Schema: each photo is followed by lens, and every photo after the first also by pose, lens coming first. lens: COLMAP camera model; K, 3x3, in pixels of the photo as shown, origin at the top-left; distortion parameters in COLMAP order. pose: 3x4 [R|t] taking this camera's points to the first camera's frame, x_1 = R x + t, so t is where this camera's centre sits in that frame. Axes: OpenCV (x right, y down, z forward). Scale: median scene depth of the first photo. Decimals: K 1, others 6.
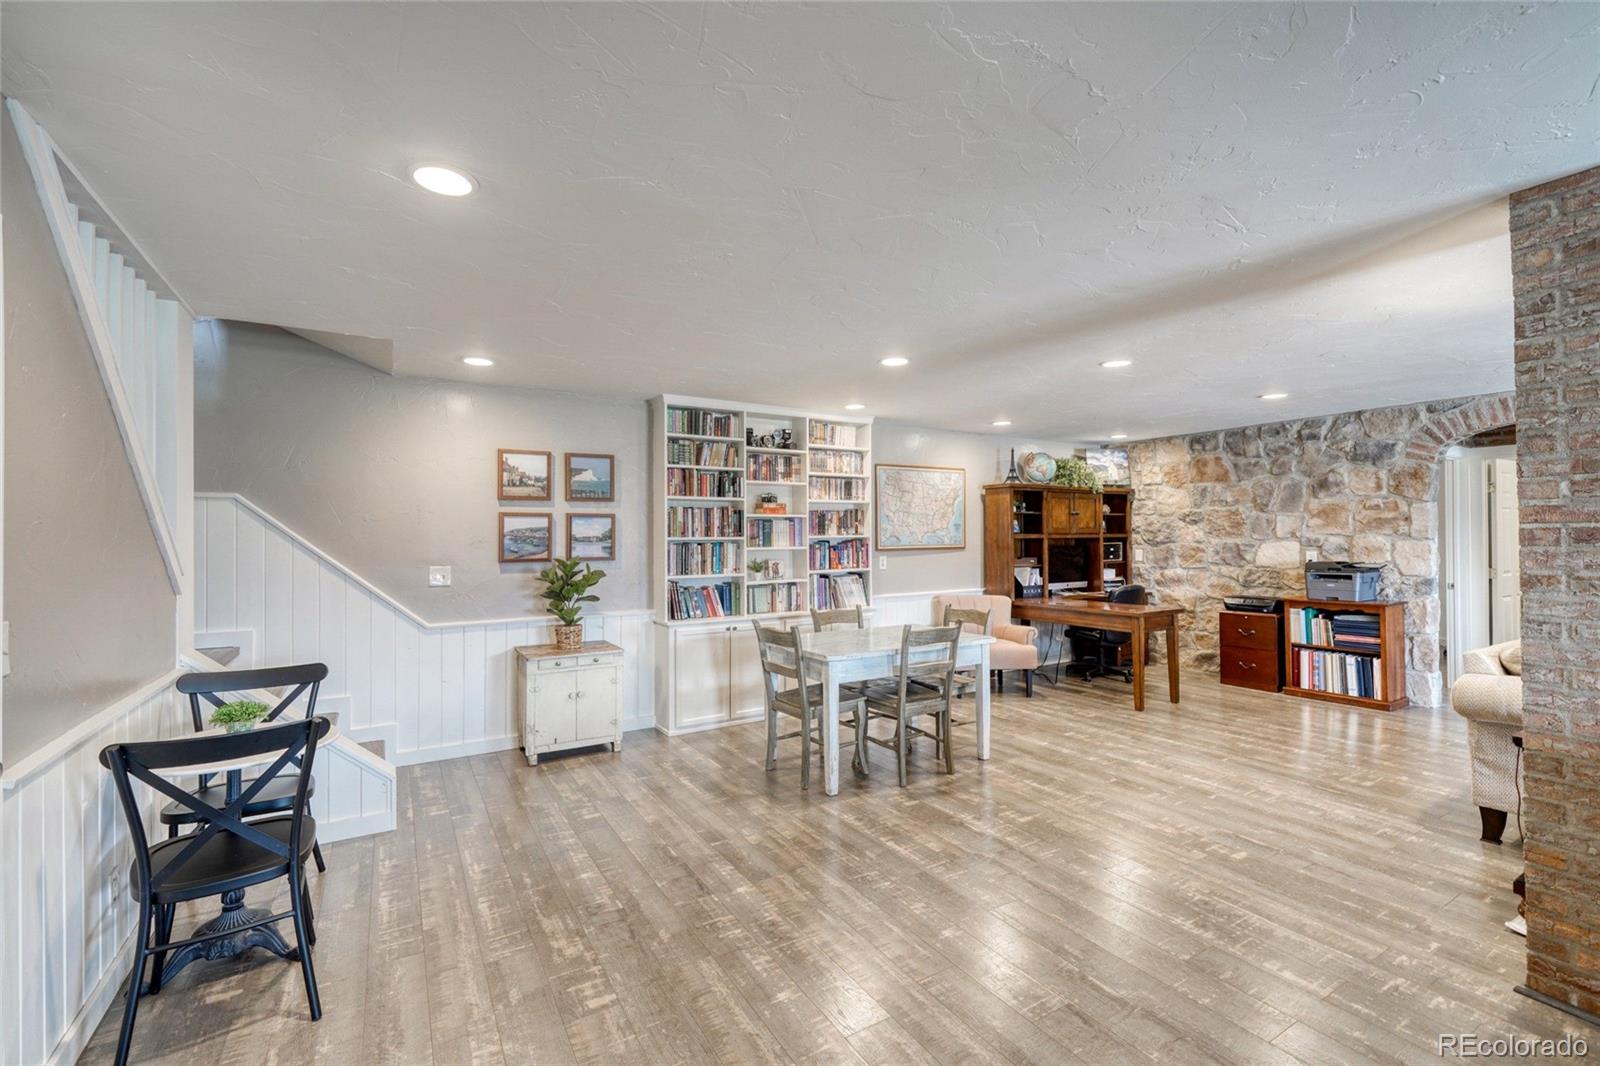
lens RADIAL K [[680.5, 0, 803.9], [0, 680.5, 528.9], [0, 0, 1]] dist [-0.001488, -0.000252]
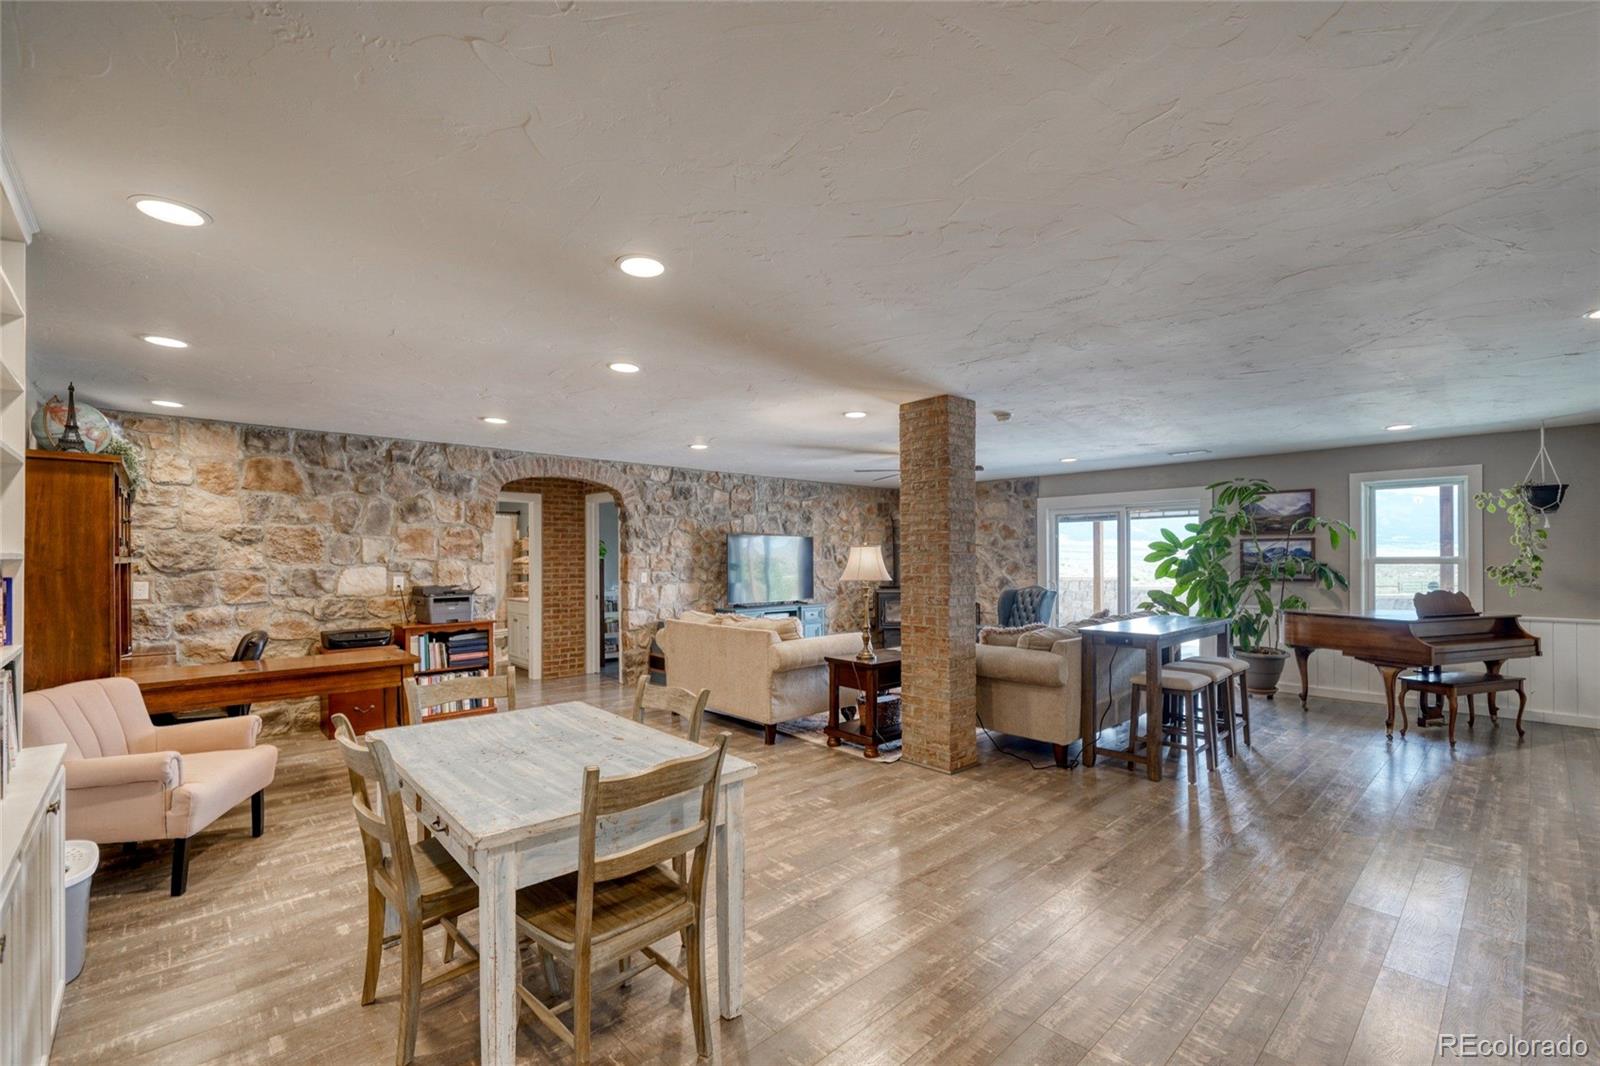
lens RADIAL K [[680.5, 0, 790.7], [0, 680.5, 557.8], [0, 0, 1]] dist [-0.001488, -0.000252]
pose [[-0.189124, 0.008488, 0.981917, -0.349386], [-0.007429, 0.999922, -0.010075, 0.012908], [-0.981925, -0.009200, -0.189046, 0.710539]]
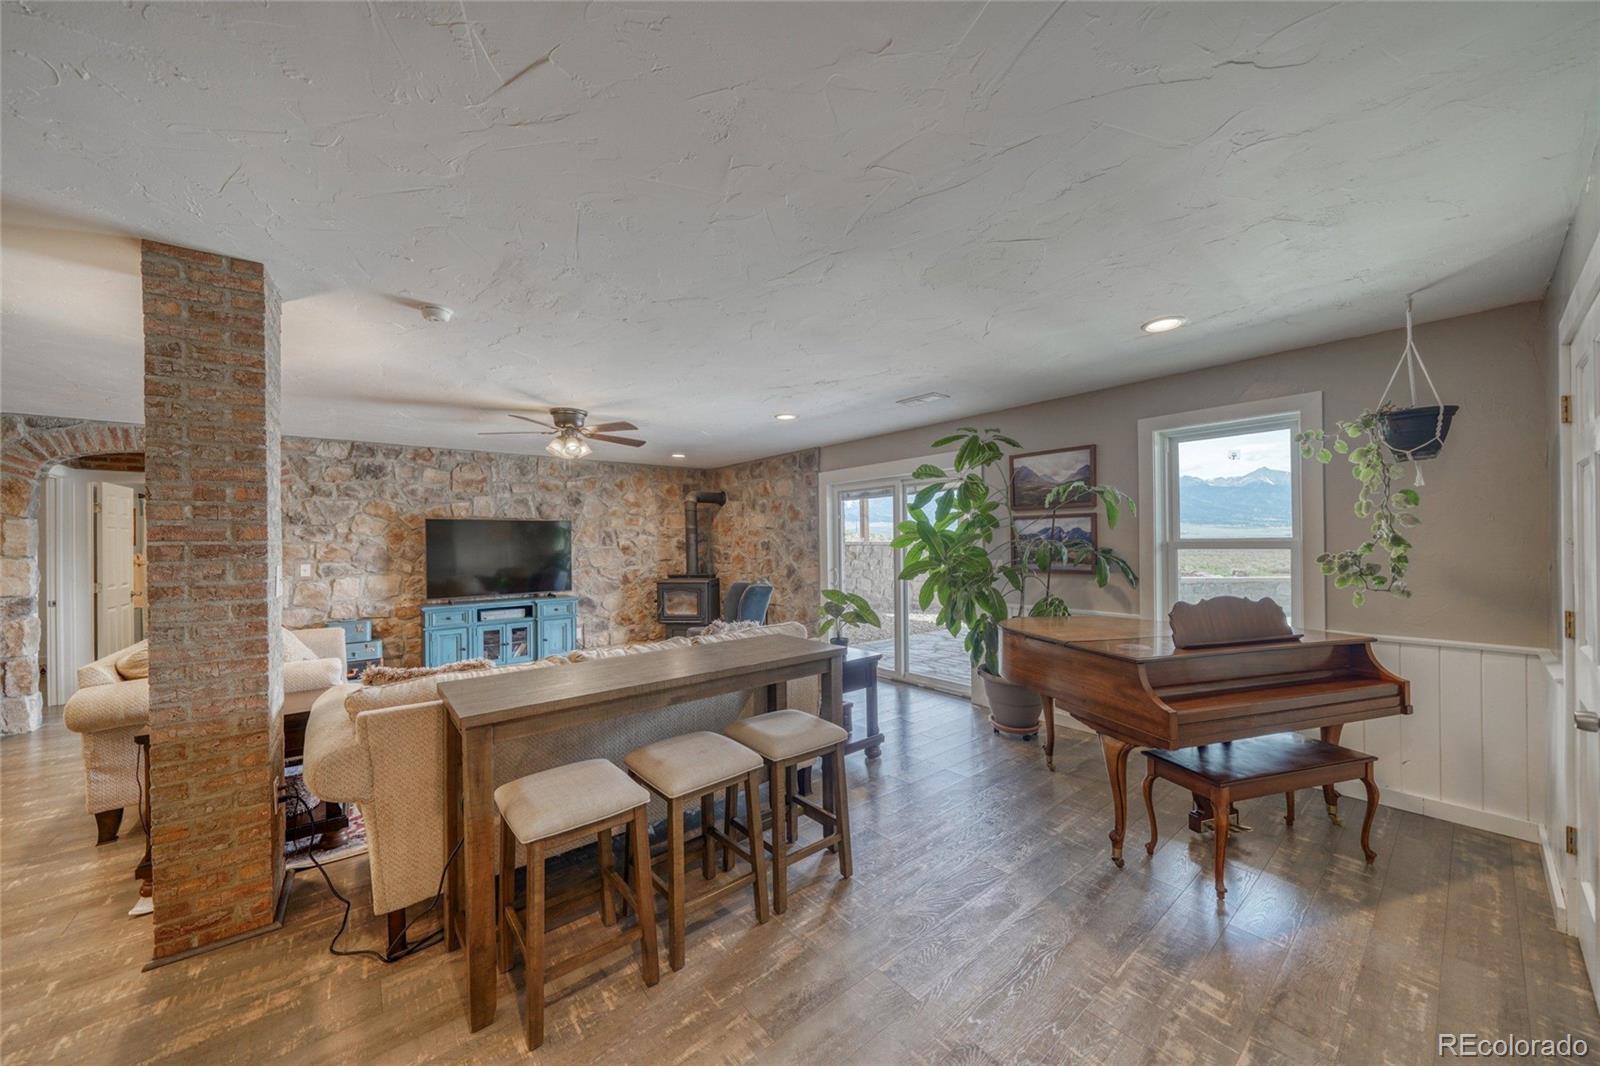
lens RADIAL K [[558.2, 0, 776.9], [0, 558.2, 541.3], [0, 0, 1]] dist [-0.007158, 0.000459]
pose [[-0.118529, 0.009322, 0.992907, 0.016562], [0.000582, 0.999956, -0.009319, 0.000370], [-0.992950, -0.000527, -0.118529, 0.036314]]
